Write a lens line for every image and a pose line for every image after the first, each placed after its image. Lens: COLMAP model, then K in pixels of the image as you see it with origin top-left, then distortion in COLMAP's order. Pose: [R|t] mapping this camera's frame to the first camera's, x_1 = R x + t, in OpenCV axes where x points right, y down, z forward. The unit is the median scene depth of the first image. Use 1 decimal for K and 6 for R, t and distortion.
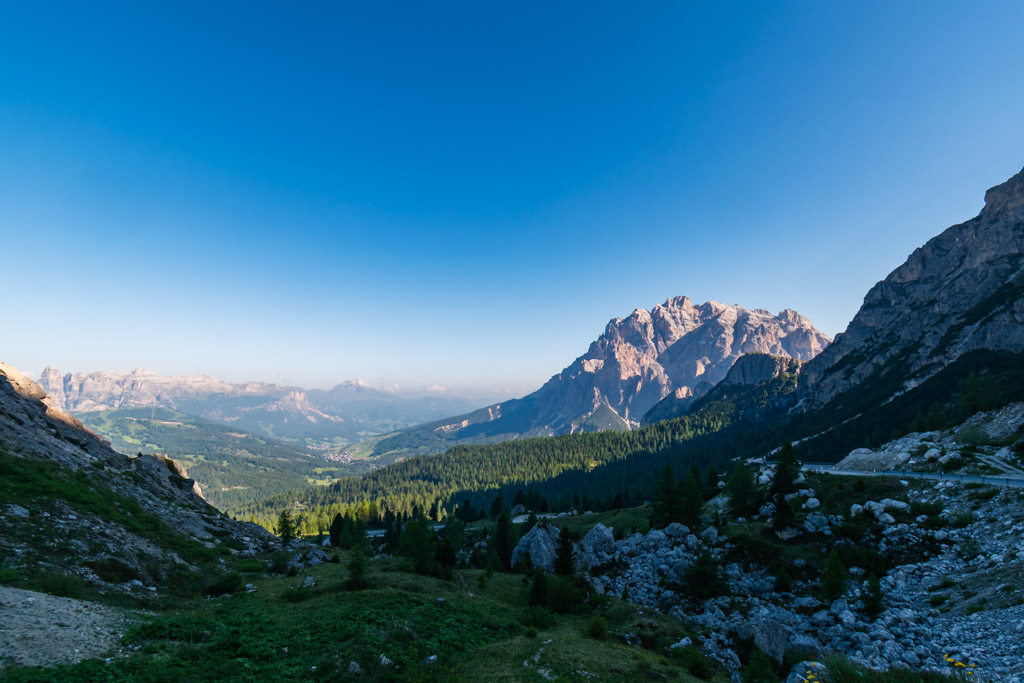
lens RADIAL K [[546.4, 0, 513.5], [0, 546.4, 337.6], [0, 0, 1]] dist [0.001732, -0.000087]
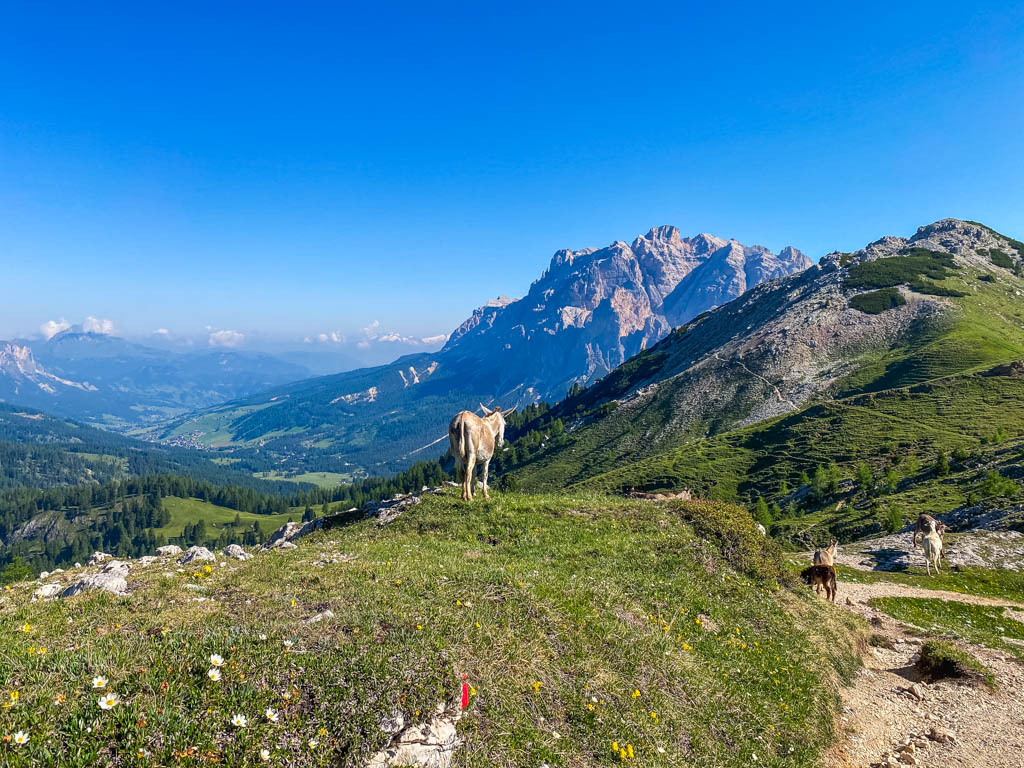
lens RADIAL K [[785.2, 0, 511.0], [0, 785.2, 386.8], [0, 0, 1]] dist [0.016624, 0.001440]
pose [[0.968764, -0.016727, 0.247421, -0.197480], [-0.022140, 0.987904, 0.153476, -0.016618], [-0.246996, -0.154160, 0.956675, -0.052236]]
